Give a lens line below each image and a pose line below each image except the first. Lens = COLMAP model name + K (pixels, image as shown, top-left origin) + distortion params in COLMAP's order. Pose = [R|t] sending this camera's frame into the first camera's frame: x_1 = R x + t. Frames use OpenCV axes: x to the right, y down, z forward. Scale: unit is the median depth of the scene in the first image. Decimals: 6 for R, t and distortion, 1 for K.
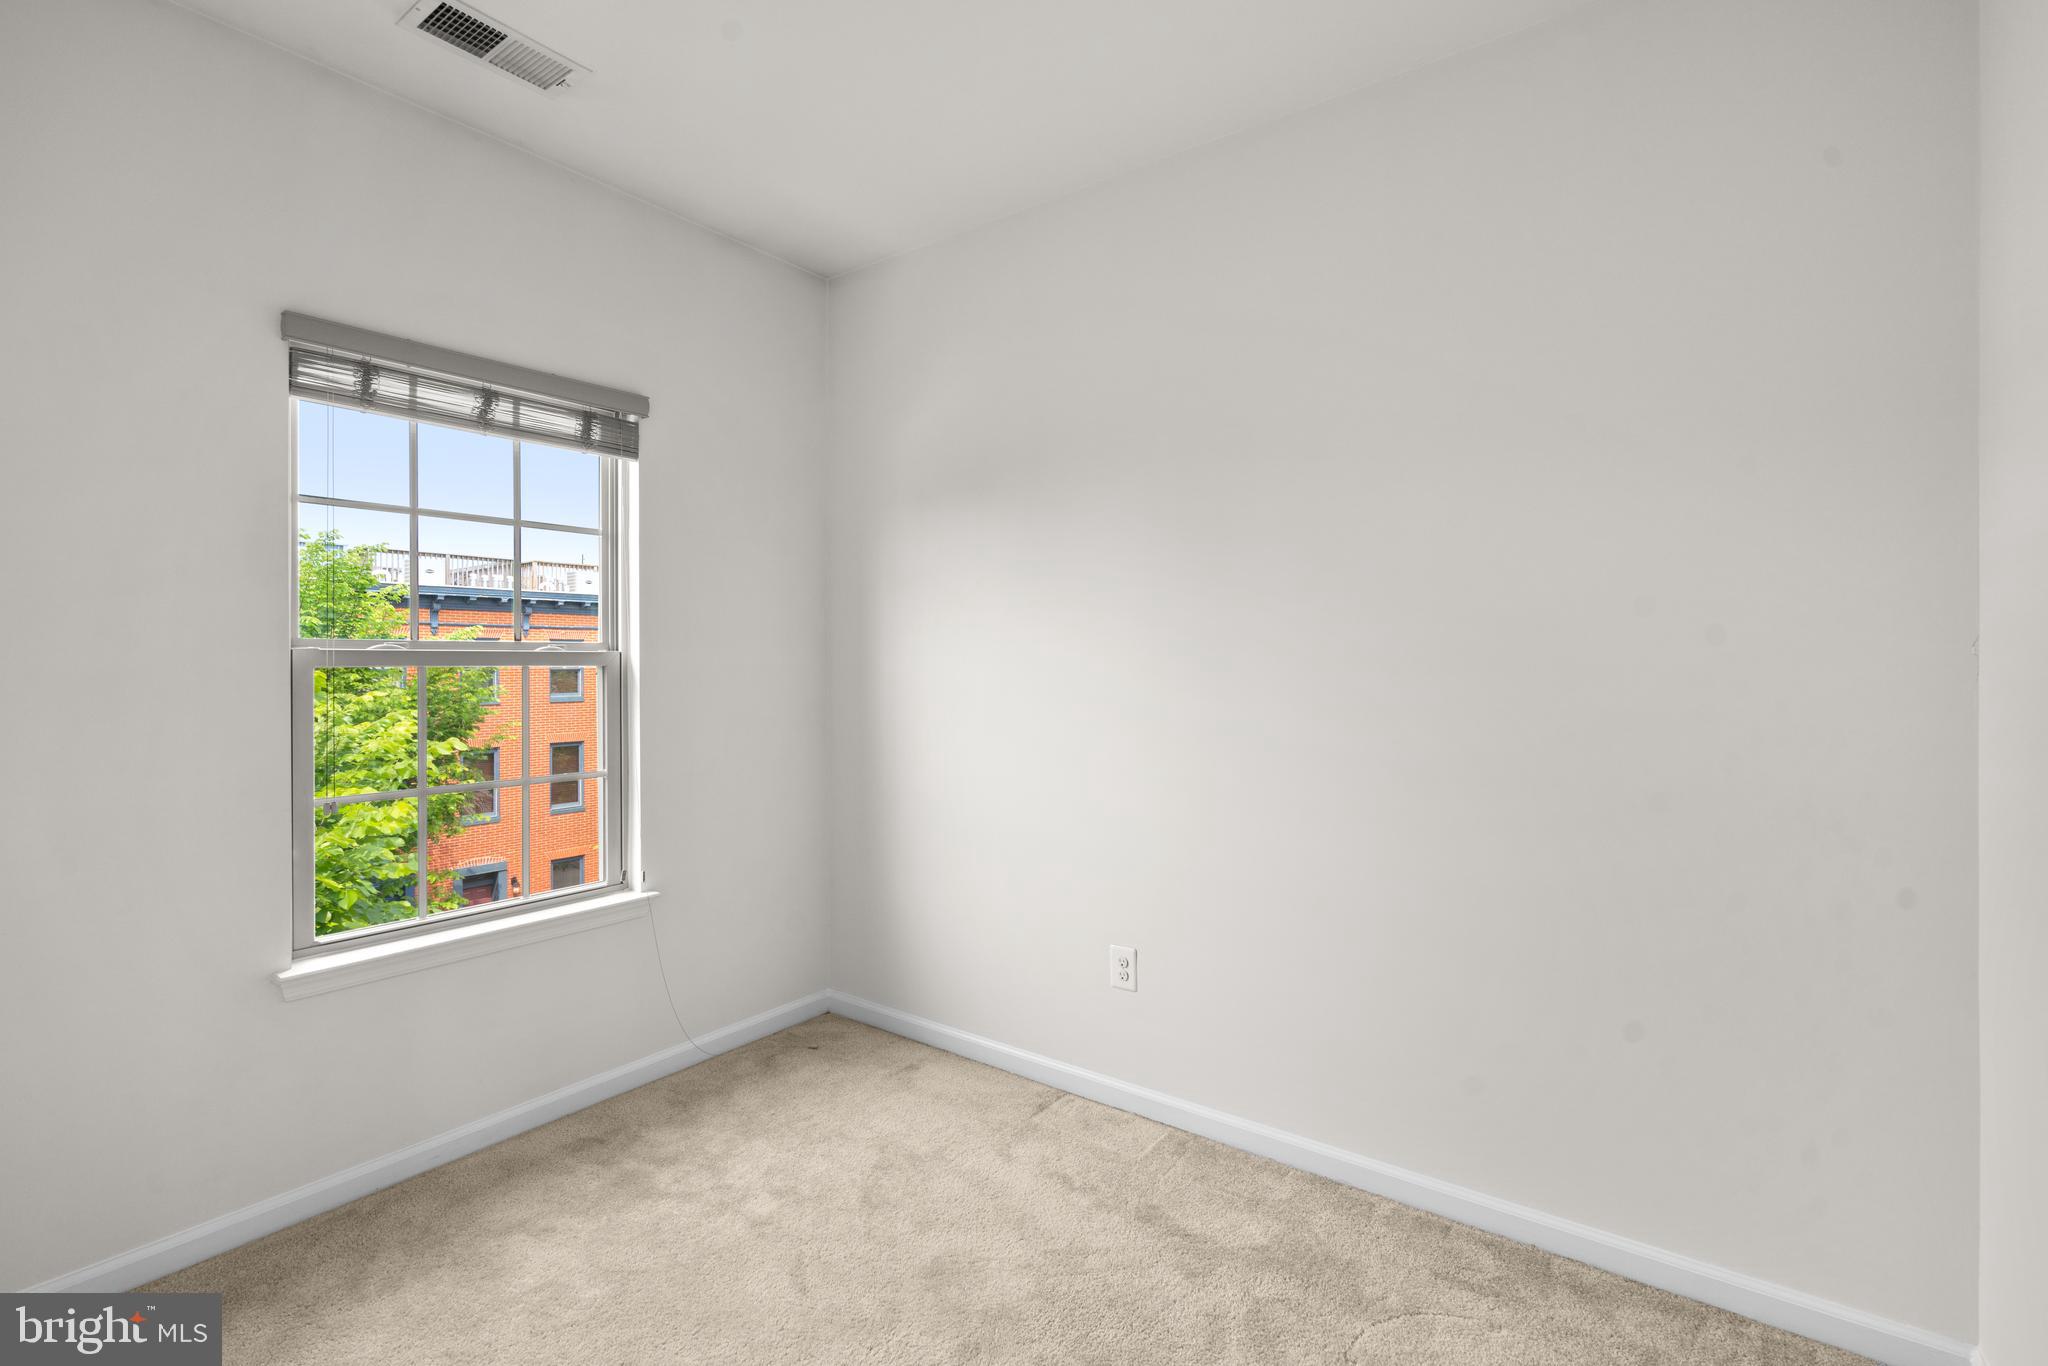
lens RADIAL K [[927.9, 0, 1013.5], [0, 927.9, 668.4], [0, 0, 1]] dist [-0.011876, 0.006683]
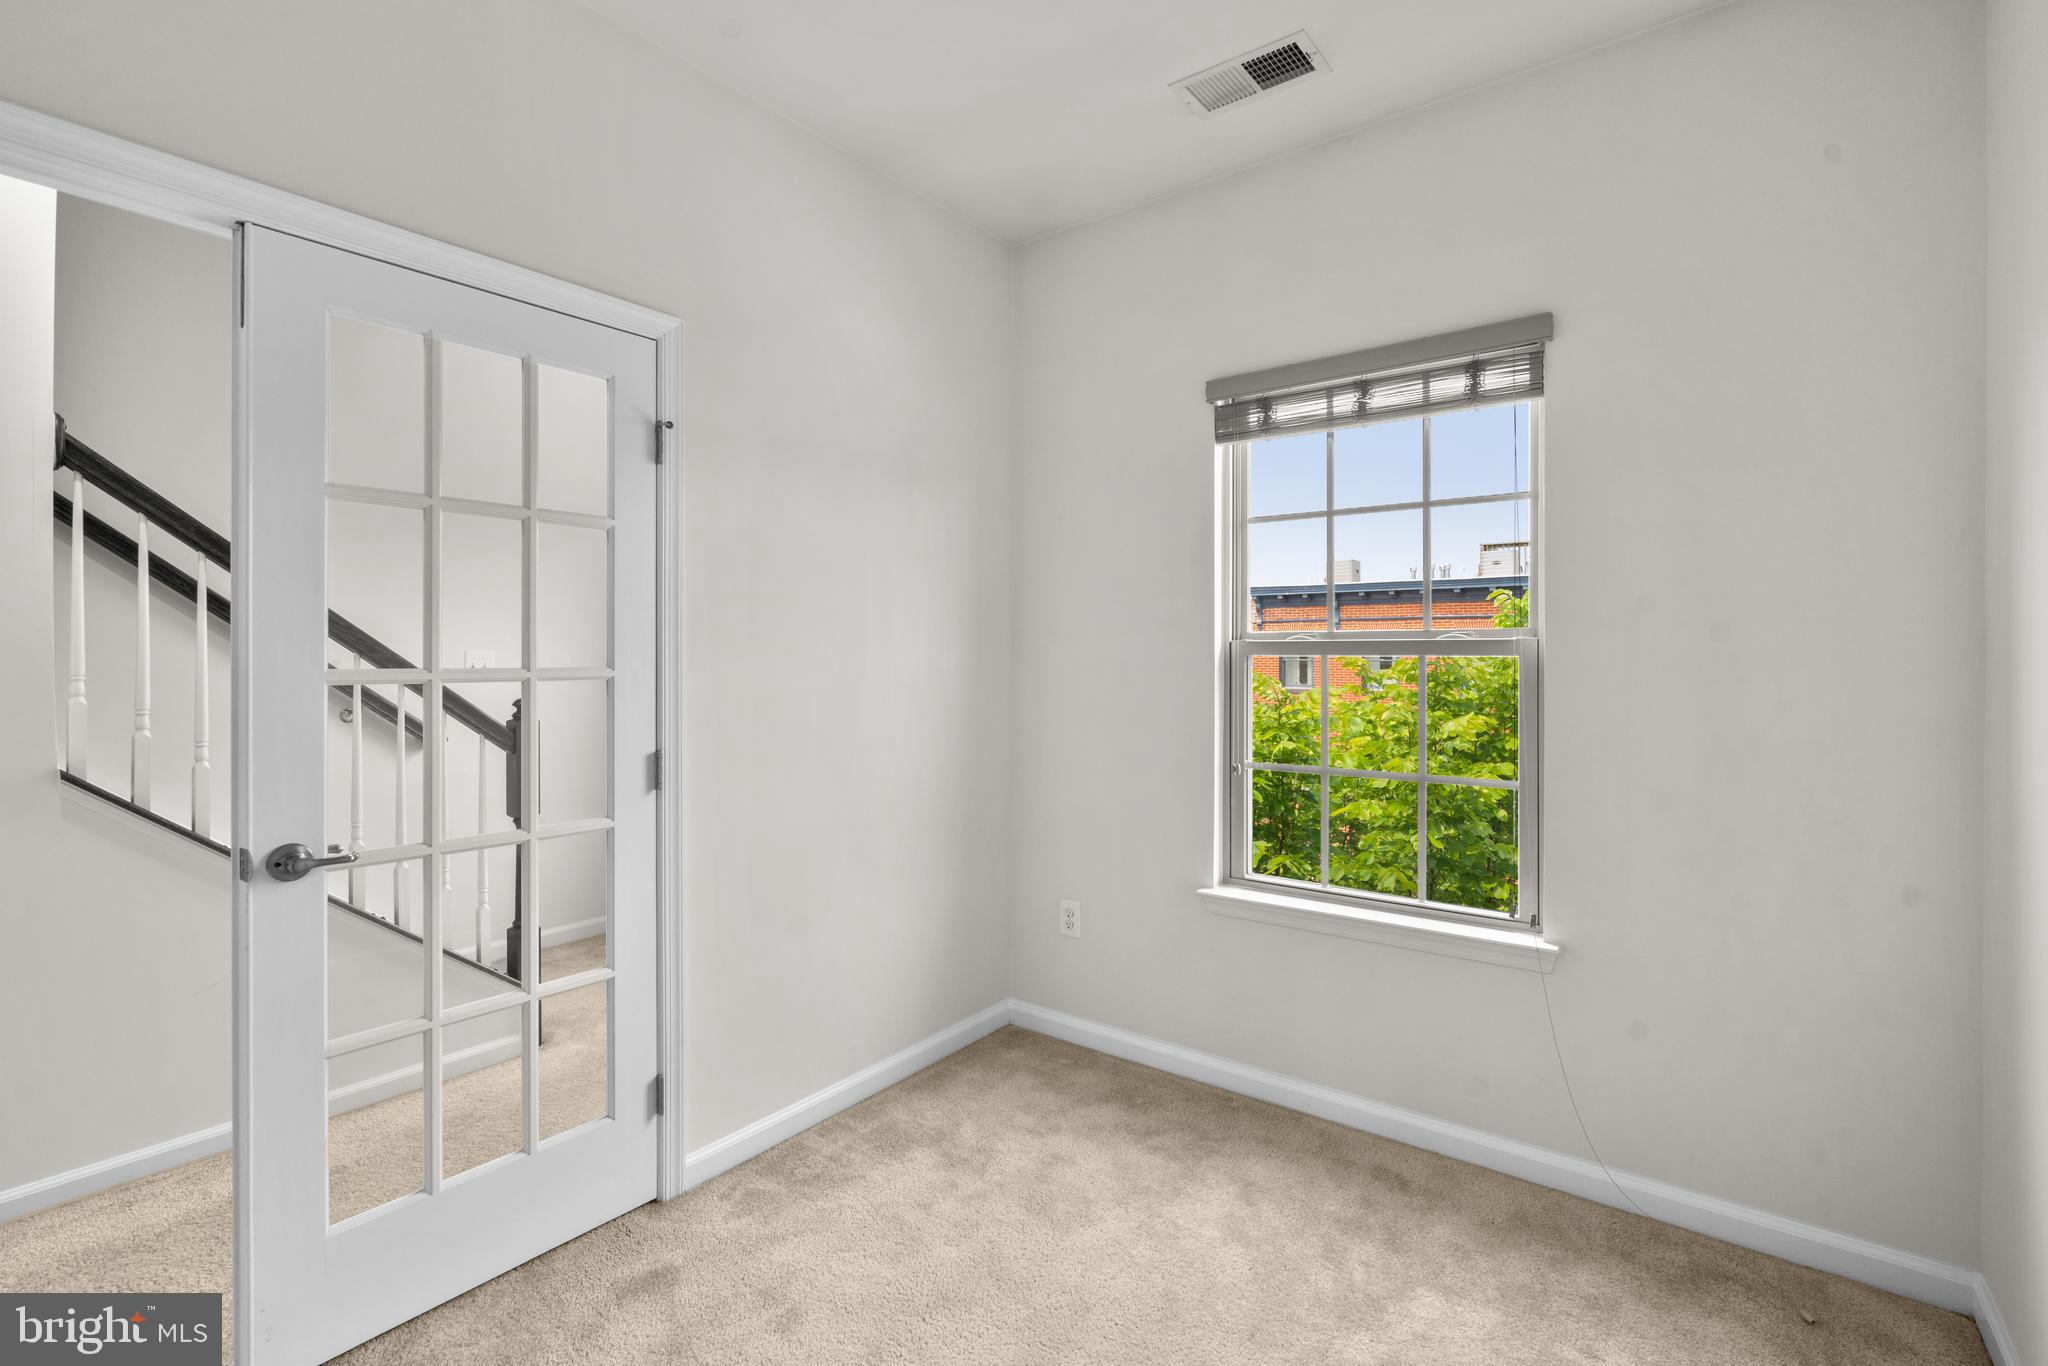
lens RADIAL K [[950.6, 0, 1027.0], [0, 950.6, 662.7], [0, 0, 1]] dist [0.001524, 0.000022]
pose [[-0.011411, 0.012454, -0.999857, 0.471174], [-0.007760, 0.999891, 0.012543, -0.004548], [0.999905, 0.007902, -0.011314, 0.644378]]
